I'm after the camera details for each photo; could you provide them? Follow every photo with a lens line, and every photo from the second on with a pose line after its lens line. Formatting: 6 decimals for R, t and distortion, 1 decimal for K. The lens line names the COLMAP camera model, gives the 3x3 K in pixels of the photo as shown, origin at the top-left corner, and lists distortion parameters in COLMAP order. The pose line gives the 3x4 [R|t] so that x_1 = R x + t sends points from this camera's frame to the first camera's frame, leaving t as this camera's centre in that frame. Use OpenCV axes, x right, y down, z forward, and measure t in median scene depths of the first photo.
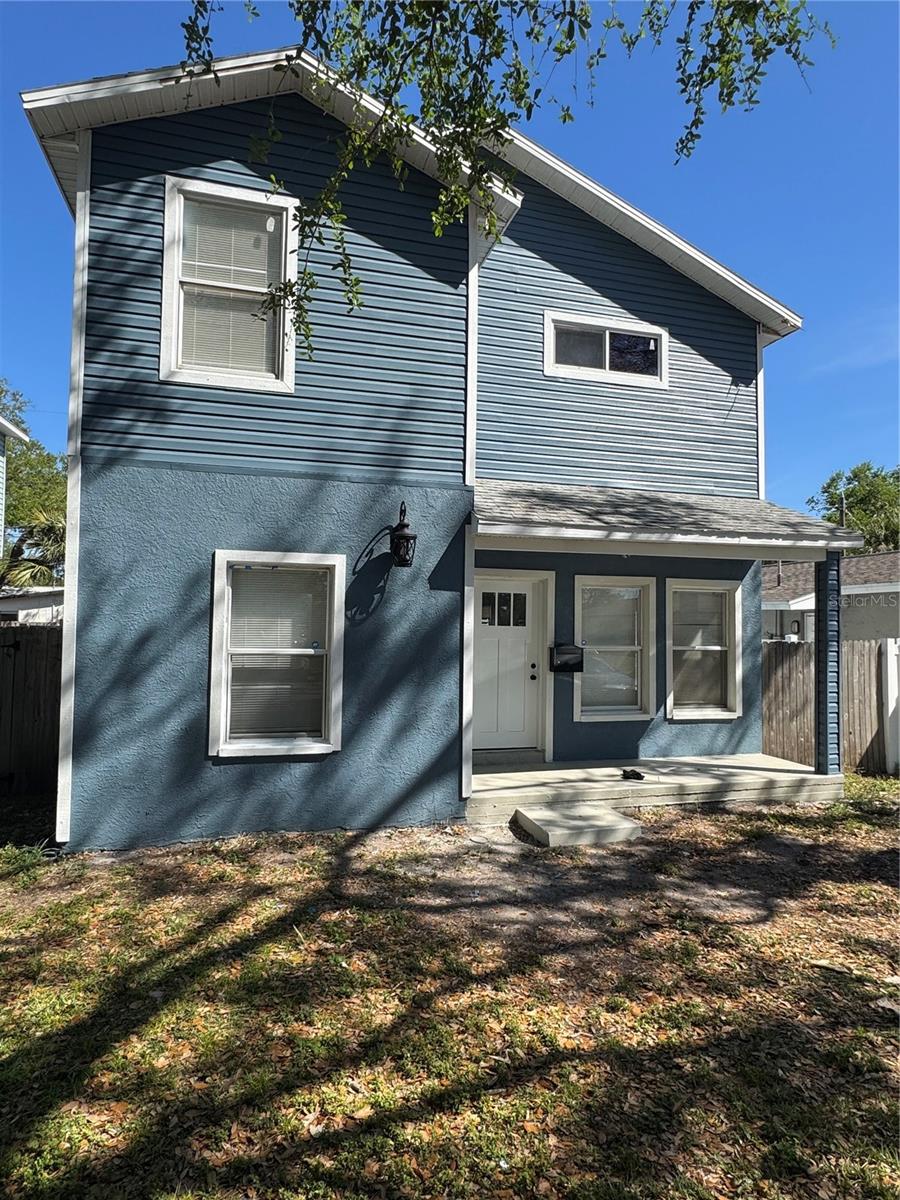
lens RADIAL K [[663.0, 0, 450.0], [0, 663.0, 600.0], [0, 0, 1]] dist [-0.016044, -0.000556]
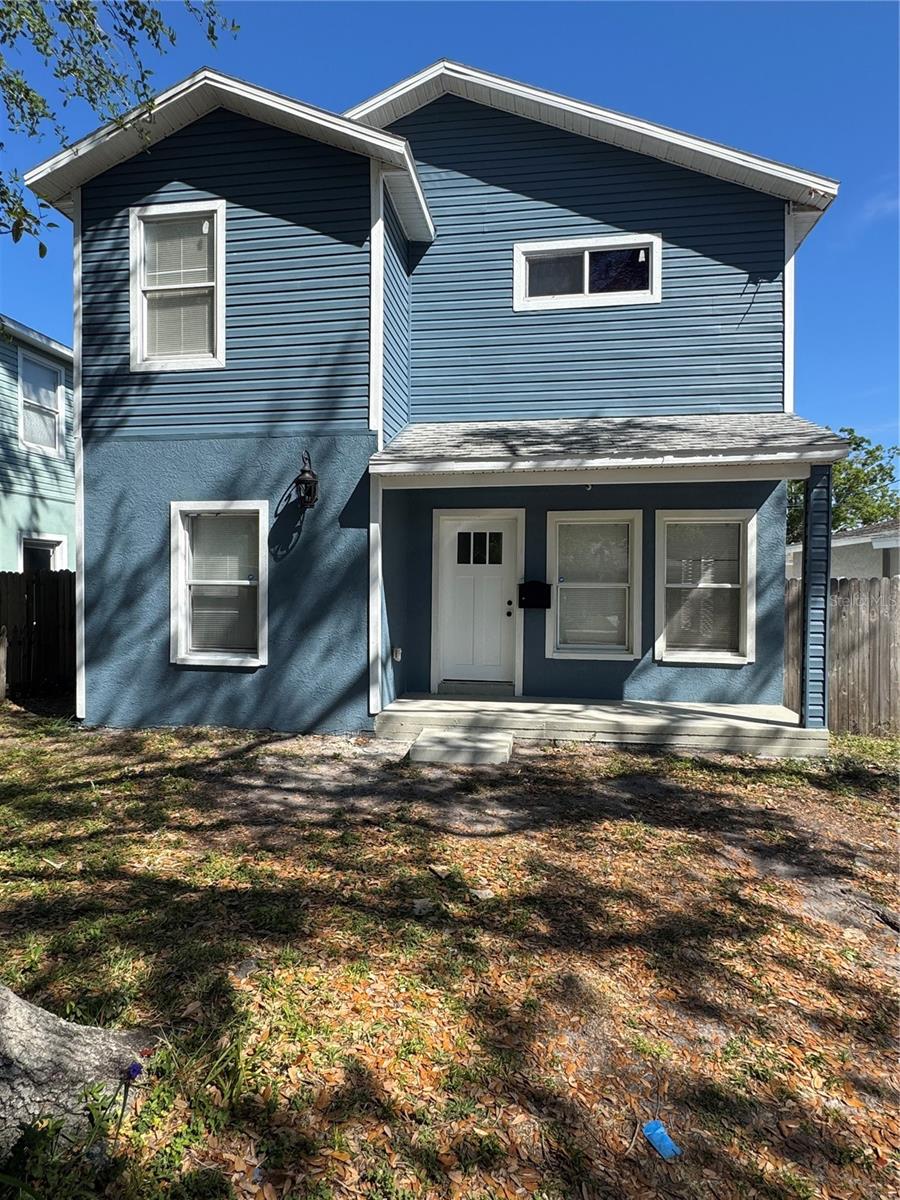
lens RADIAL K [[639.6, 0, 450.0], [0, 639.6, 600.0], [0, 0, 1]] dist [-0.013954, -0.000582]
pose [[0.915843, 0.001053, -0.401535, 0.490929], [0.021277, 0.998464, 0.051150, 0.047740], [0.400972, -0.055389, 0.914414, 0.066769]]
